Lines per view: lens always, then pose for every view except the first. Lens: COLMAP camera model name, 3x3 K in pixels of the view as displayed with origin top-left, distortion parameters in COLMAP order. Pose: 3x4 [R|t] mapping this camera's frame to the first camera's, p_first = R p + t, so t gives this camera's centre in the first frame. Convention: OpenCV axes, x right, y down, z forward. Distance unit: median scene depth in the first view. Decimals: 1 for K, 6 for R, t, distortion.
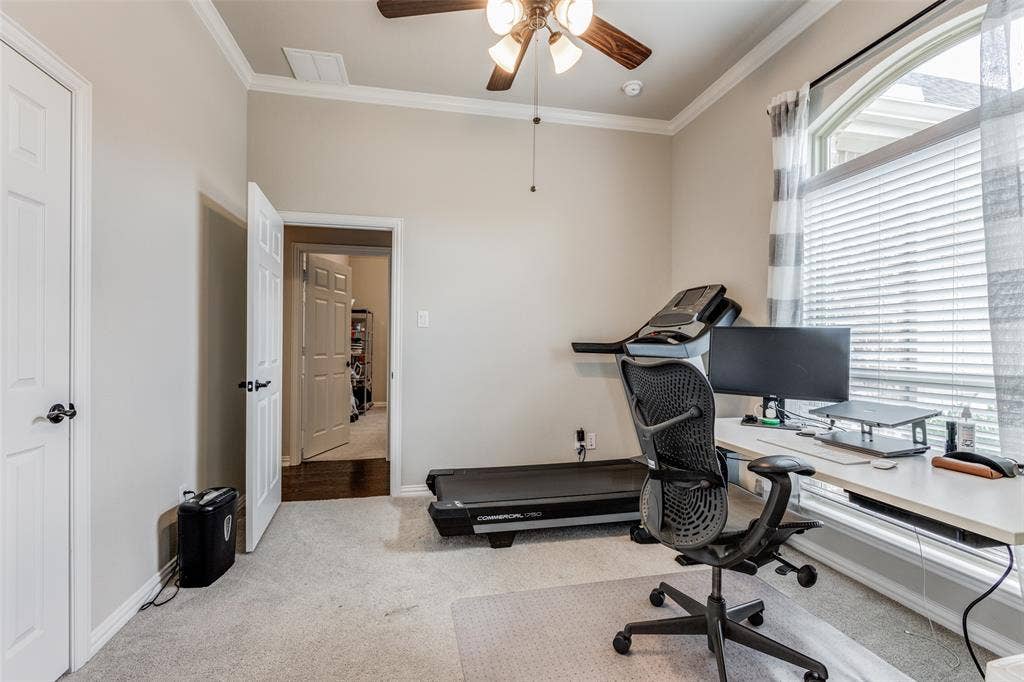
lens RADIAL K [[447.5, 0, 512.0], [0, 447.5, 341.0], [0, 0, 1]] dist [-0.002150, -0.000971]
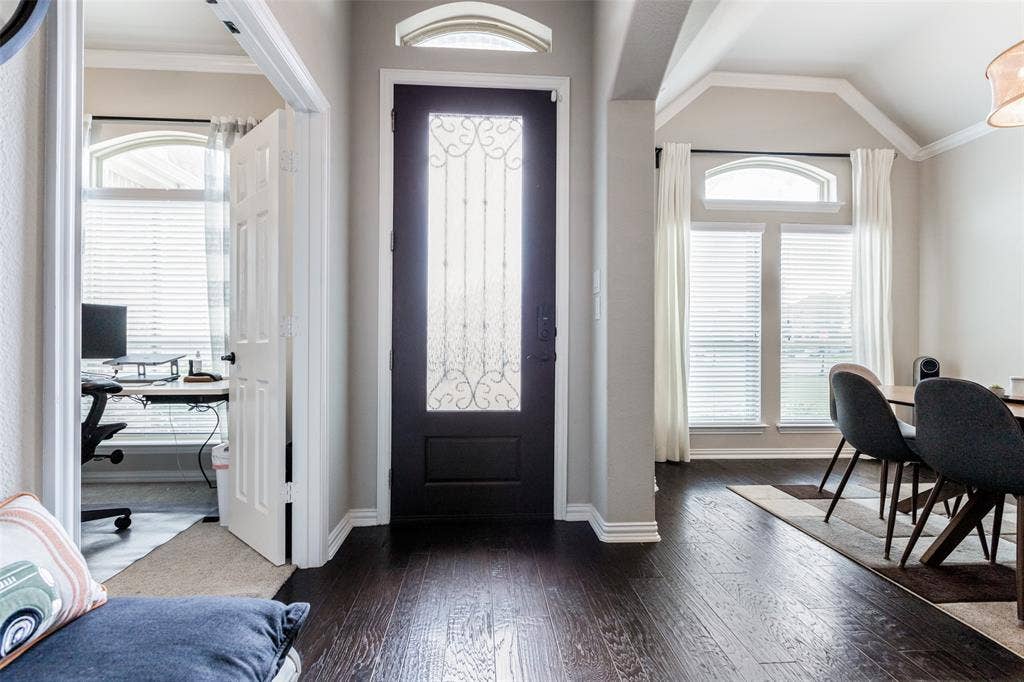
lens RADIAL K [[447.5, 0, 512.0], [0, 447.5, 341.0], [0, 0, 1]] dist [-0.002150, -0.000971]
pose [[0.141707, -0.011406, 0.989843, -0.620869], [-0.004044, 0.999919, 0.012101, 0.075113], [-0.989900, -0.005717, 0.141650, -0.543379]]
